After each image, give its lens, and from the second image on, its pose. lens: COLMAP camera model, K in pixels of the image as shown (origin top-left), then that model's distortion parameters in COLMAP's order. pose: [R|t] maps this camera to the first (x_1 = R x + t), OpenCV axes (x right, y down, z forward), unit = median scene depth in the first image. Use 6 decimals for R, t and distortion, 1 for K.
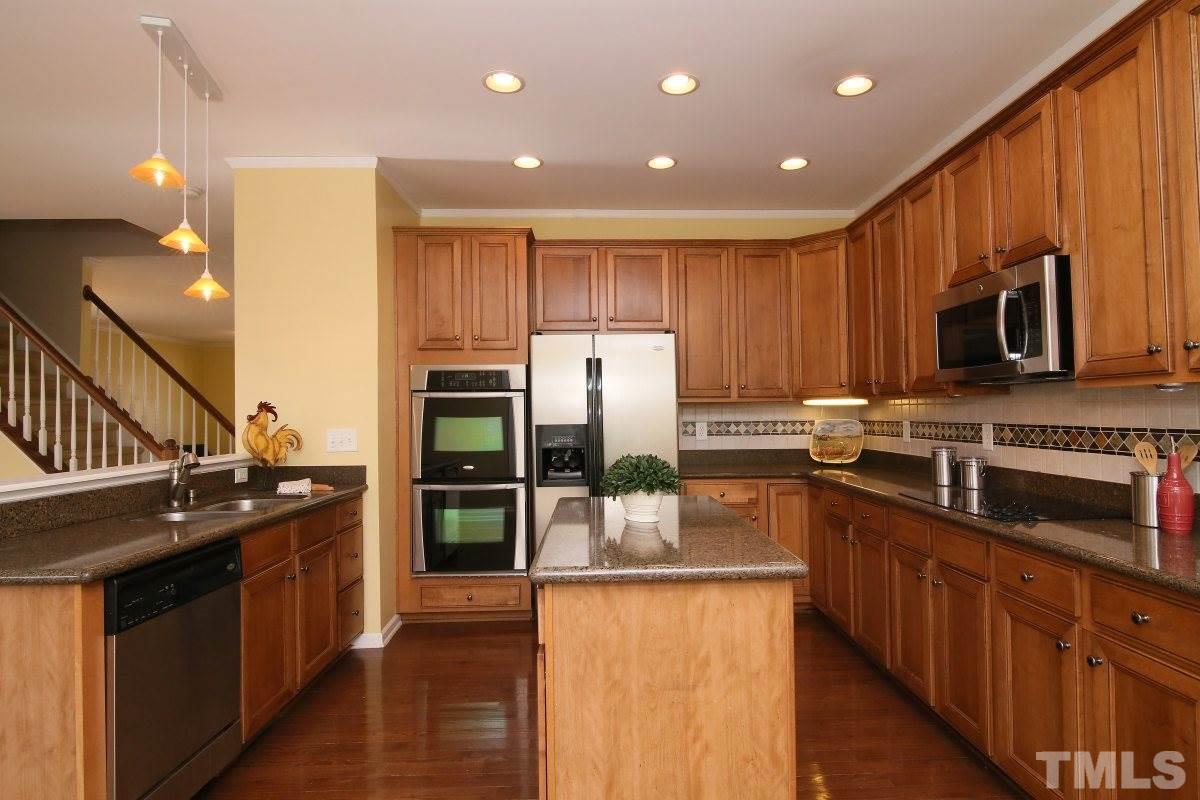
lens RADIAL K [[660.3, 0, 600.0], [0, 660.3, 400.0], [0, 0, 1]] dist [-0.014812, -0.000133]
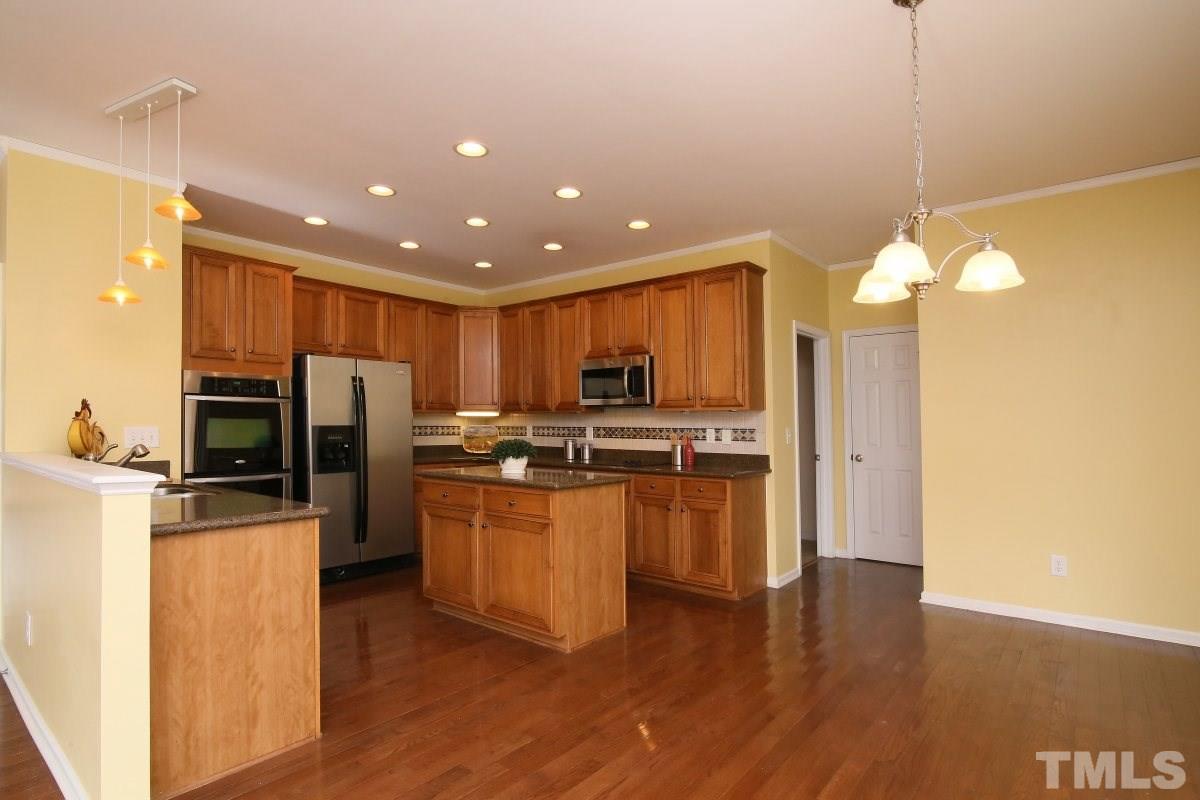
lens RADIAL K [[598.5, 0, 600.0], [0, 598.5, 400.0], [0, 0, 1]] dist [-0.003312, -0.000522]
pose [[0.672921, 0.044212, 0.738392, -0.619750], [-0.027548, 0.999018, -0.034712, 0.013796], [-0.739201, 0.003017, 0.673478, -0.203720]]
